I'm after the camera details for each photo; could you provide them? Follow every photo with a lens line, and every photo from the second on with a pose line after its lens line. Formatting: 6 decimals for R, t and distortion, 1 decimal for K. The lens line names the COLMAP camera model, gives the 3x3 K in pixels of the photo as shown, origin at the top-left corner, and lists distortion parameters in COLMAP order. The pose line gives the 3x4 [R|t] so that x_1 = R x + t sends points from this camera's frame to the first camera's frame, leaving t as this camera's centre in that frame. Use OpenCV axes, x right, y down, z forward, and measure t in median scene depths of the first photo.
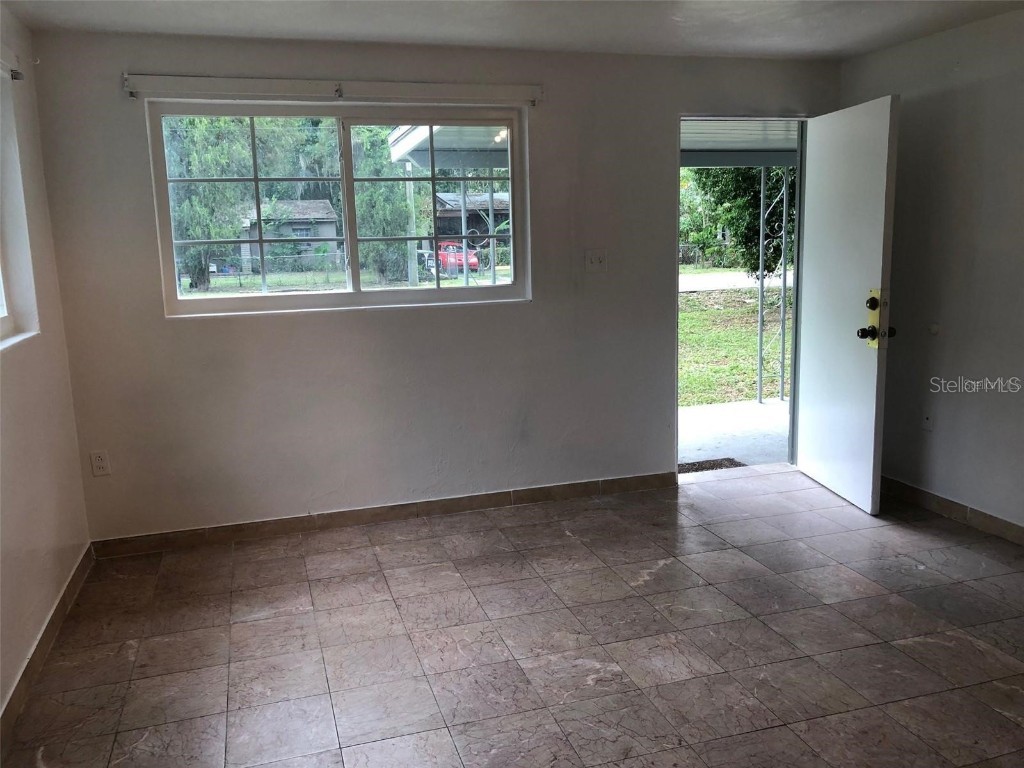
lens RADIAL K [[840.1, 0, 512.0], [0, 840.1, 384.0], [0, 0, 1]] dist [-0.012404, -0.009728]
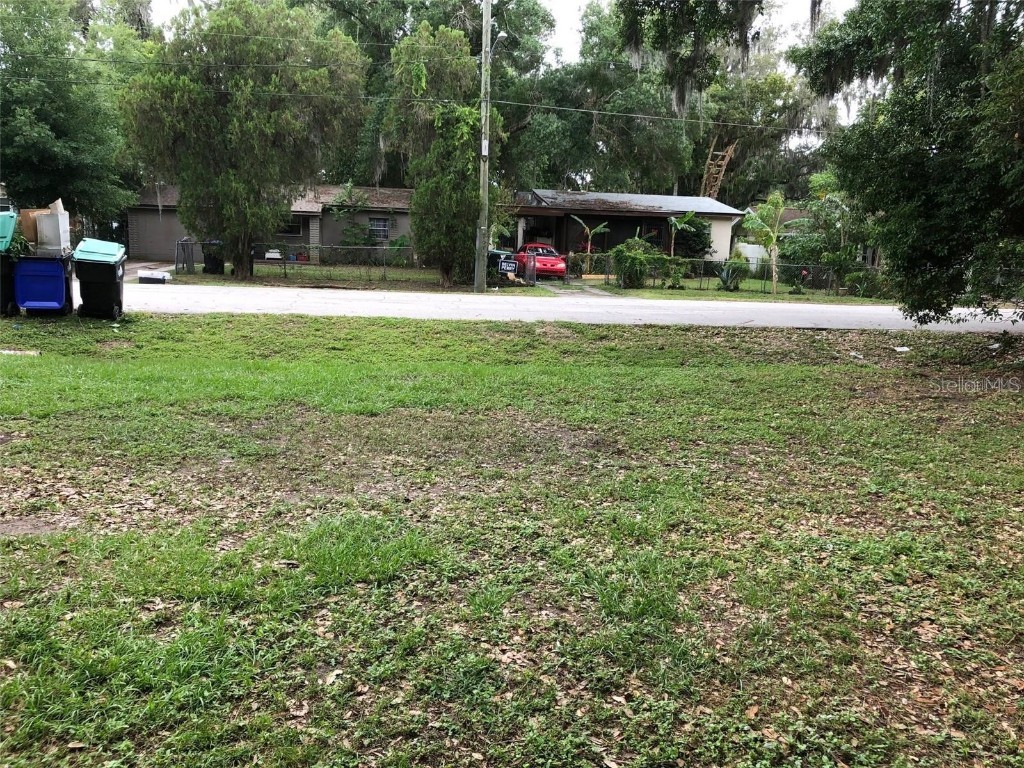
lens RADIAL K [[840.1, 0, 512.0], [0, 840.1, 384.0], [0, 0, 1]] dist [-0.012404, -0.009728]
pose [[0.987200, 0.087763, -0.133171, 0.036702], [-0.088452, 0.996080, 0.000750, -0.028789], [0.132715, 0.011038, 0.991093, 0.173709]]
